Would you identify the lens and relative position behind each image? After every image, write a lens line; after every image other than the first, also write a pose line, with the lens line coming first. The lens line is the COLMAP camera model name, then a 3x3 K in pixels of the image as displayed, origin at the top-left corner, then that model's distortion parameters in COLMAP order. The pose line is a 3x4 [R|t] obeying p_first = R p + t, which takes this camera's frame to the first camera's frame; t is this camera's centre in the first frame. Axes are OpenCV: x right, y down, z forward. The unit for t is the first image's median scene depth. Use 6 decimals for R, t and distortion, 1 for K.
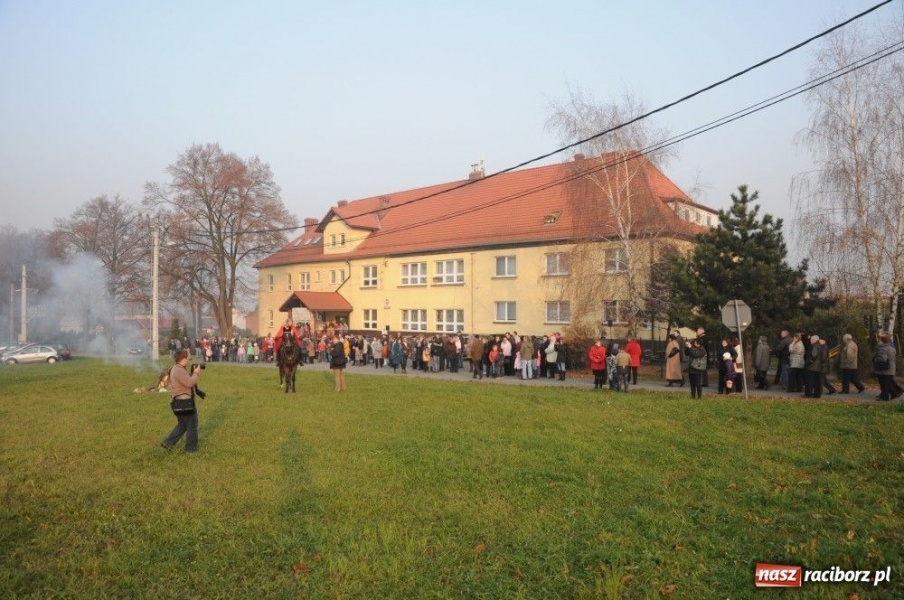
lens RADIAL K [[619.5, 0, 454.5], [0, 619.5, 310.5], [0, 0, 1]] dist [-0.123453, 0.088440]
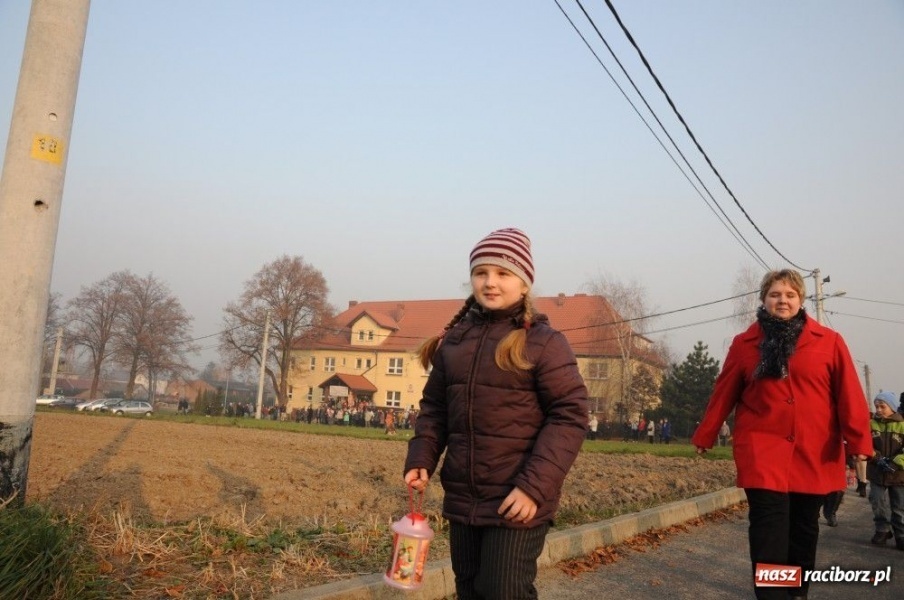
lens RADIAL K [[619.5, 0, 454.5], [0, 619.5, 310.5], [0, 0, 1]] dist [-0.123453, 0.088440]
pose [[0.973757, 0.094887, 0.206866, -0.295061], [-0.064666, 0.986833, -0.148254, 0.014449], [-0.218209, 0.130986, 0.967072, -0.305039]]
